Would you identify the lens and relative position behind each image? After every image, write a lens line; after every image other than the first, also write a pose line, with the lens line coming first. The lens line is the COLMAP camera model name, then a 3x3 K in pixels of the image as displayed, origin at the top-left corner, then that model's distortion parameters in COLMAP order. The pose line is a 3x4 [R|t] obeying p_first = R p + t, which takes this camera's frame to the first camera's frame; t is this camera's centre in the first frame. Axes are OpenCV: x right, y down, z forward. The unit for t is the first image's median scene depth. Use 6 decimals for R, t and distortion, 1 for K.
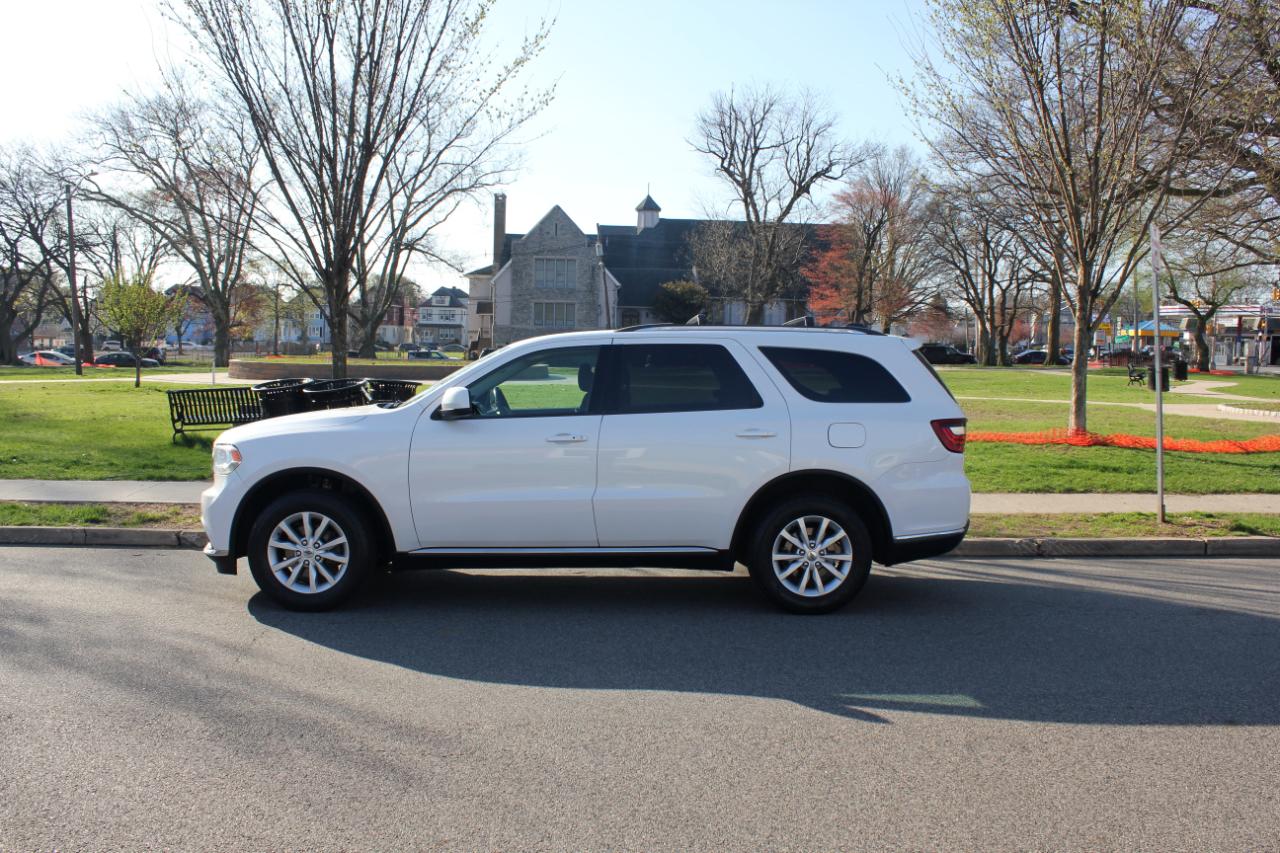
lens RADIAL K [[1147.8, 0, 640.1], [0, 1147.8, 427.2], [0, 0, 1]] dist [-0.109362, 0.008166]
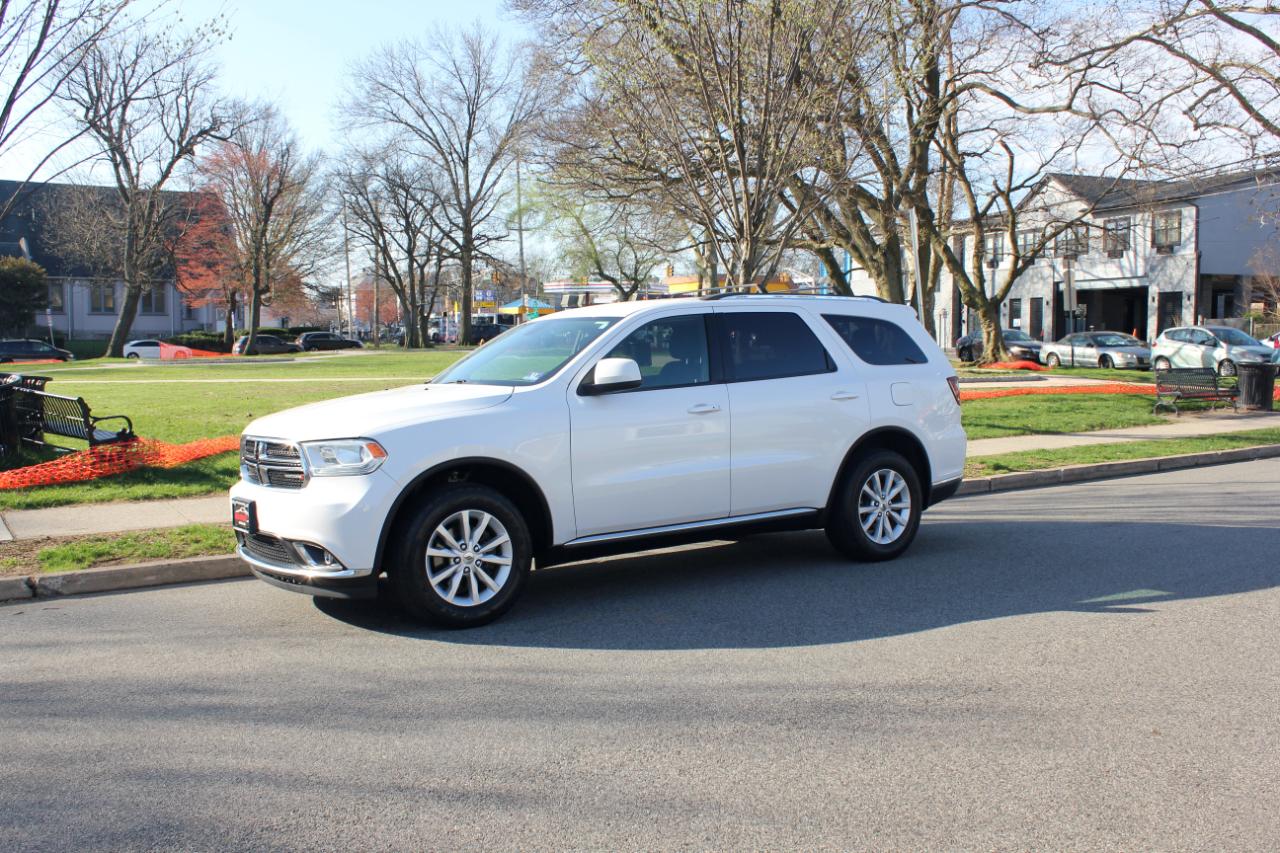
lens RADIAL K [[1277.1, 0, 665.5], [0, 1277.1, 422.4], [0, 0, 1]] dist [-0.067312, 0.000000]
pose [[0.823899, -0.058368, 0.563723, -0.106684], [0.058526, 0.998127, 0.017810, -0.000012], [-0.563706, 0.018319, 0.825772, 0.018537]]
